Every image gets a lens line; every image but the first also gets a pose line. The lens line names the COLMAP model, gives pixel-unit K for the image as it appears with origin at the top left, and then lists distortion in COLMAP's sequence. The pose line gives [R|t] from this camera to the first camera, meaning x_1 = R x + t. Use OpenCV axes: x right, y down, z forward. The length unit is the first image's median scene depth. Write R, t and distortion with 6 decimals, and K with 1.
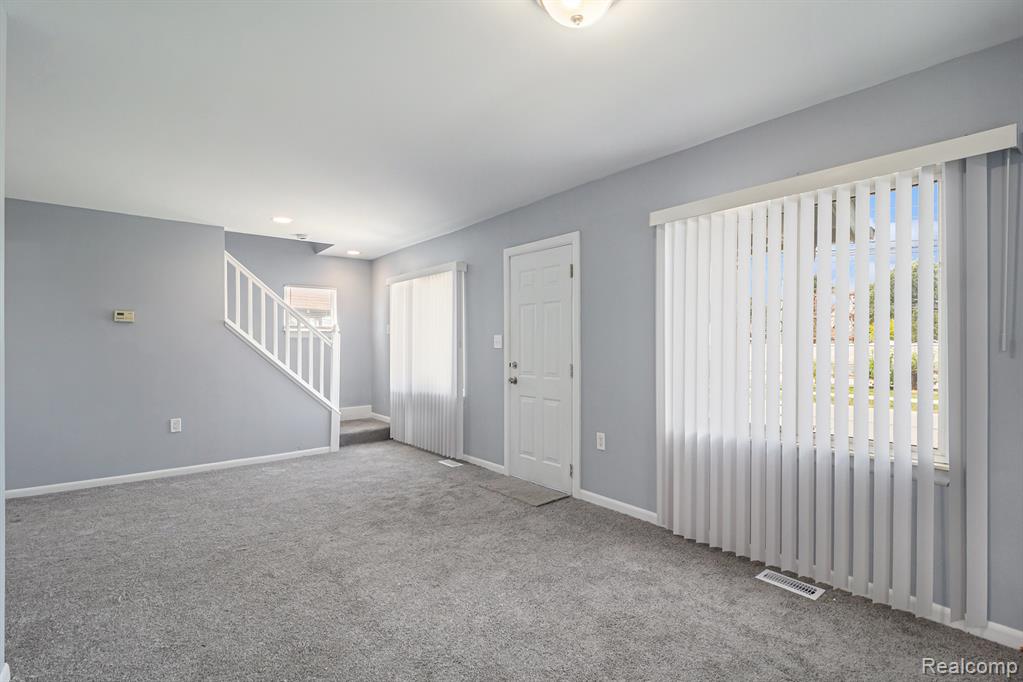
lens RADIAL K [[491.5, 0, 513.4], [0, 491.5, 347.0], [0, 0, 1]] dist [-0.012658, -0.001526]
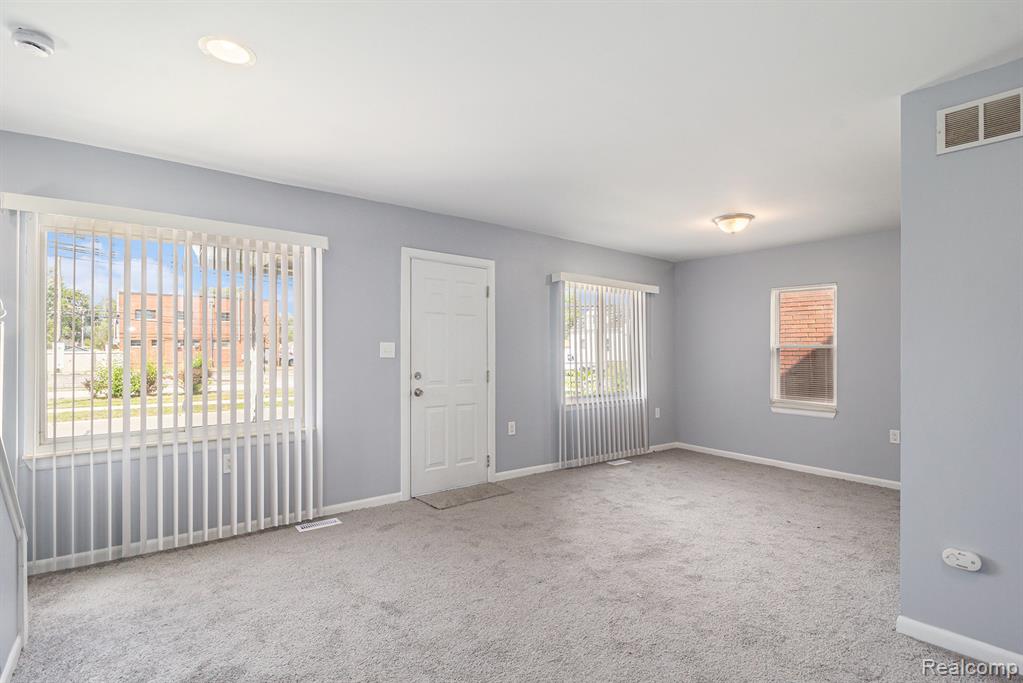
lens RADIAL K [[491.5, 0, 504.4], [0, 491.5, 357.3], [0, 0, 1]] dist [-0.012658, -0.001526]
pose [[0.017689, 0.006370, 0.999823, -1.010842], [0.014856, 0.999868, -0.006633, 0.010865], [-0.999733, 0.014971, 0.017592, 0.894504]]
